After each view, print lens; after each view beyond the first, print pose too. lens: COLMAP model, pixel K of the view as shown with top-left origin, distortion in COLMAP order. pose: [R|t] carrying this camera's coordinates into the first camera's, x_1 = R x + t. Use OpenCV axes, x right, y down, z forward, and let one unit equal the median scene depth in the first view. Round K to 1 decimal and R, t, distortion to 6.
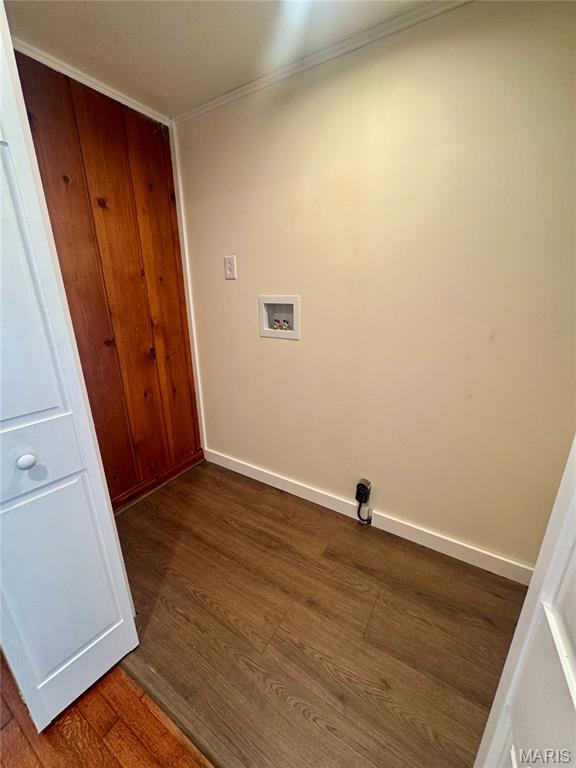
lens RADIAL K [[306.6, 0, 291.1], [0, 306.6, 381.0], [0, 0, 1]] dist [-0.002492, -0.000070]
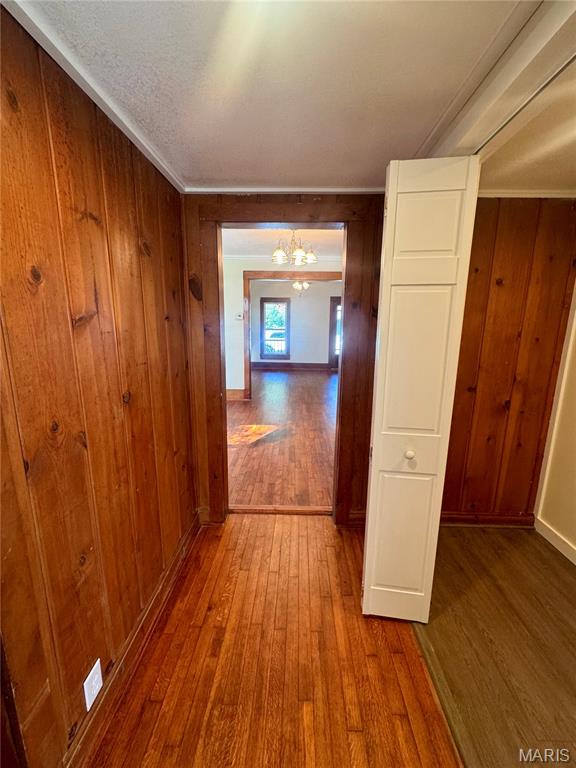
lens RADIAL K [[306.6, 0, 287.2], [0, 306.6, 382.8], [0, 0, 1]] dist [-0.002492, -0.000070]
pose [[0.485363, 0.179130, -0.855766, 0.098294], [-0.268151, 0.962114, 0.049304, -0.013161], [0.832176, 0.205544, 0.515009, -0.262213]]
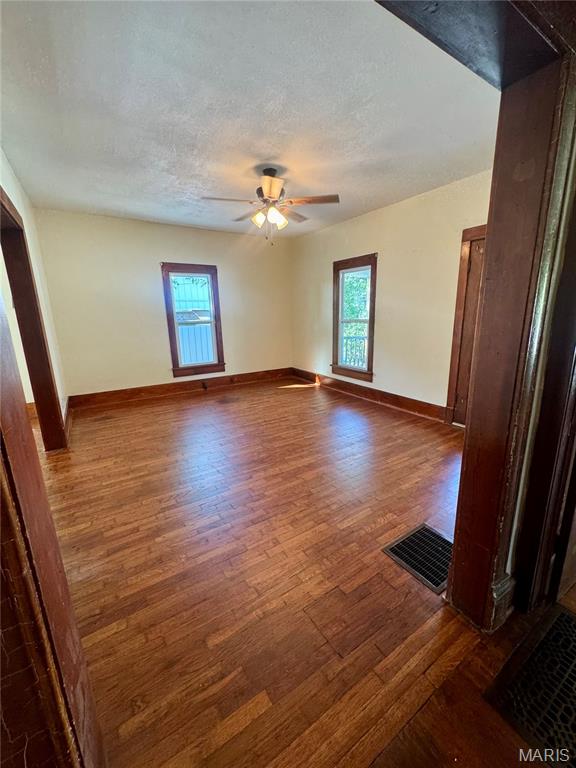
lens RADIAL K [[306.6, 0, 288.1], [0, 306.6, 382.2], [0, 0, 1]] dist [-0.002492, -0.000070]
pose [[-0.446121, 0.217060, -0.868252, -2.182991], [-0.236748, 0.906962, 0.348382, -1.021571], [0.863091, 0.360977, -0.353226, 3.170295]]
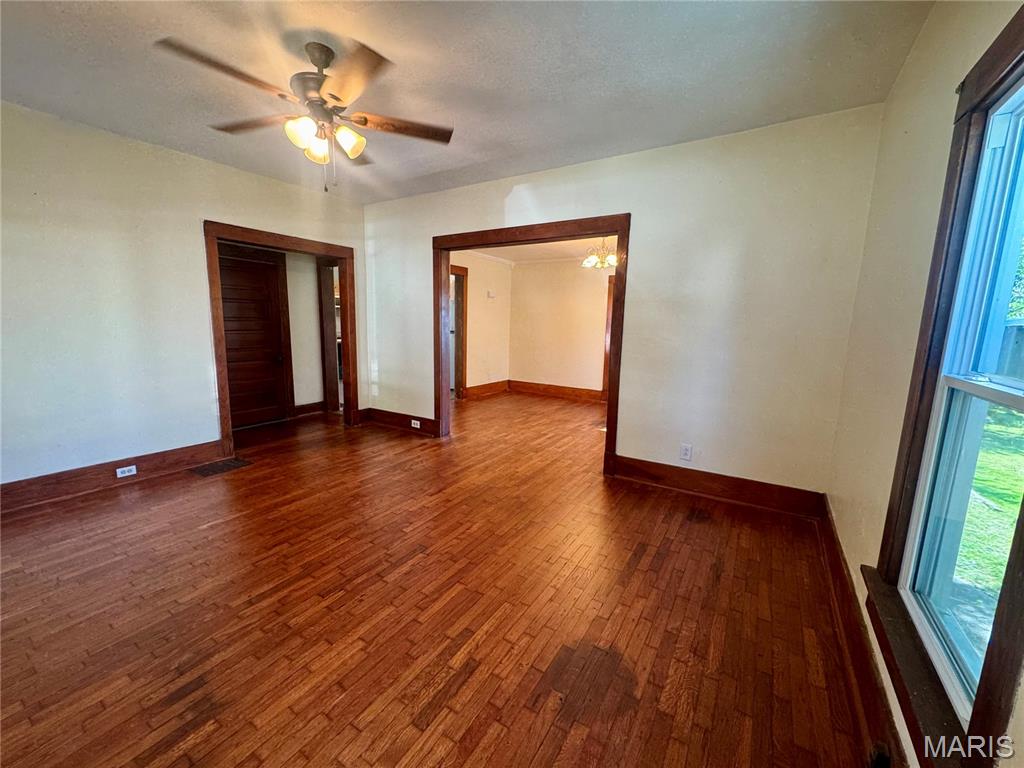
lens RADIAL K [[408.8, 0, 511.4], [0, 408.8, 386.5], [0, 0, 1]] dist [-0.002492, -0.000070]
pose [[0.025383, -0.154579, 0.987654, -5.504347], [0.272866, 0.951528, 0.141912, -0.510845], [-0.961717, 0.265895, 0.066332, 1.528408]]
